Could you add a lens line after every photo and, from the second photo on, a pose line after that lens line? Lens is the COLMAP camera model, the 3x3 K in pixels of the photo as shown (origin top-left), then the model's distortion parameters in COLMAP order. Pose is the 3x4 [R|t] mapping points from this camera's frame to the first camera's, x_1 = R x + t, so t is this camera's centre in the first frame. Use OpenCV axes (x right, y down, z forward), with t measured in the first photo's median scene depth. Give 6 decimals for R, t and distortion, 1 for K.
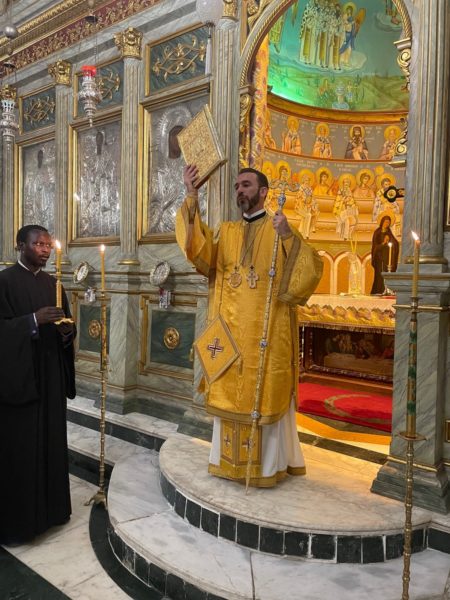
lens RADIAL K [[463.7, 0, 230.0], [0, 463.7, 292.6], [0, 0, 1]] dist [0.063992, -0.080237]
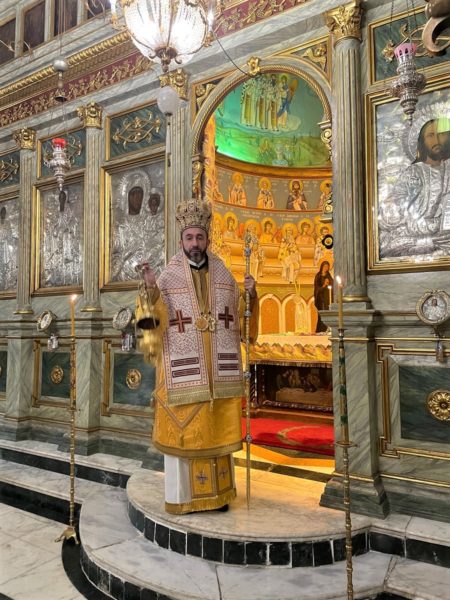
lens RADIAL K [[463.7, 0, 222.2], [0, 463.7, 290.0], [0, 0, 1]] dist [0.063992, -0.080237]
pose [[0.995593, -0.026391, 0.089993, -0.014380], [0.035463, 0.994279, -0.100755, 0.009711], [-0.086819, 0.103503, 0.990833, -0.102299]]
